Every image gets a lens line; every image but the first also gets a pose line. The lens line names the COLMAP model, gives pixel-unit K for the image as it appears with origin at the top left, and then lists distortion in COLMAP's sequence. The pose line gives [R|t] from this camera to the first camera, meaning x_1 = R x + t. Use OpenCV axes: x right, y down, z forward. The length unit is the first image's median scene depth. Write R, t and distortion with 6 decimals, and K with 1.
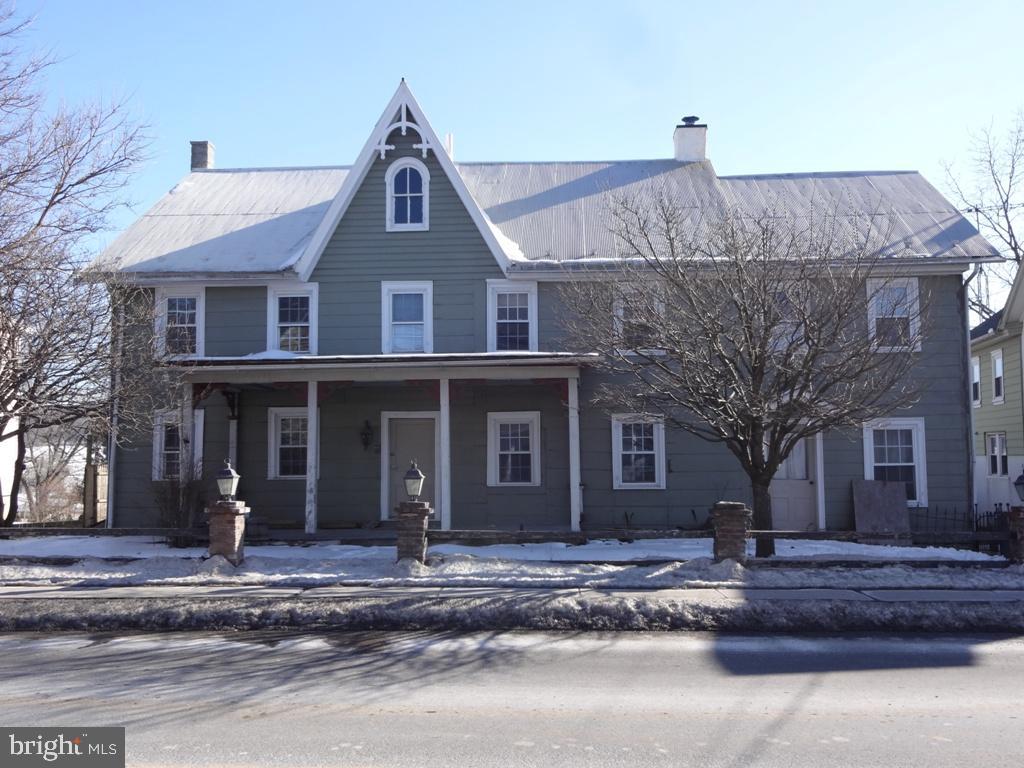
lens RADIAL K [[878.9, 0, 511.8], [0, 878.9, 385.3], [0, 0, 1]] dist [0.007424, -0.002377]
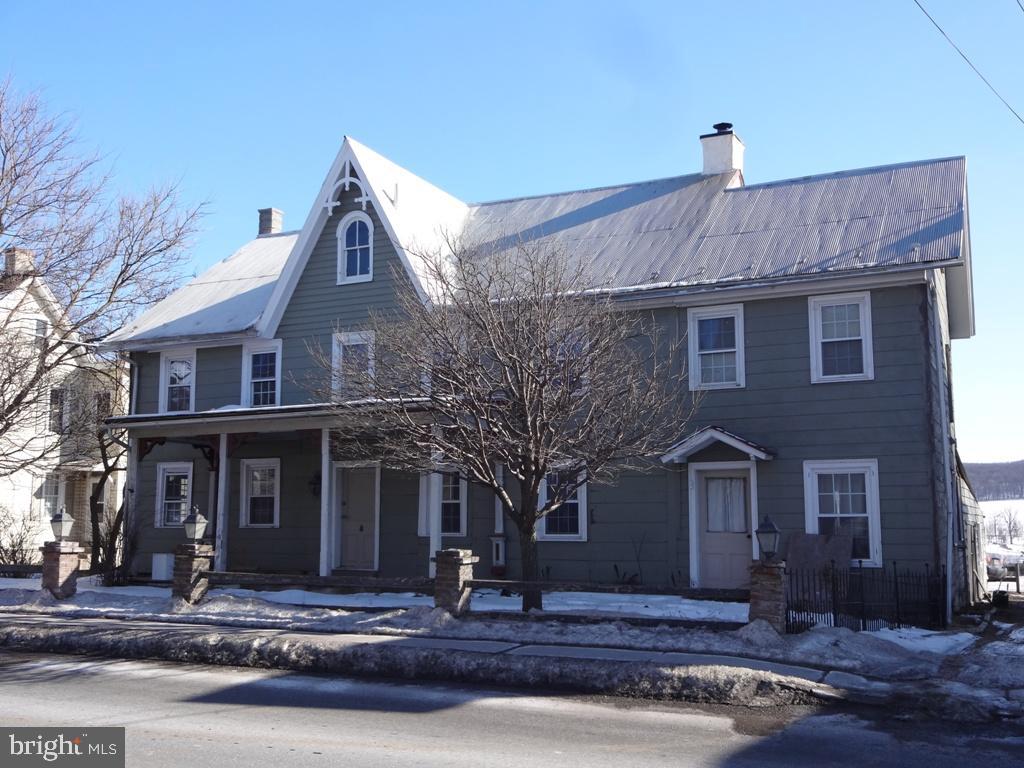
lens RADIAL K [[996.0, 0, 512.3], [0, 996.0, 384.0], [0, 0, 1]] dist [0.004288, 0.003162]
pose [[0.932132, -0.043128, -0.359542, 0.463482], [0.025189, 0.998200, -0.054433, 0.008397], [0.361242, 0.041683, 0.931540, -0.001689]]
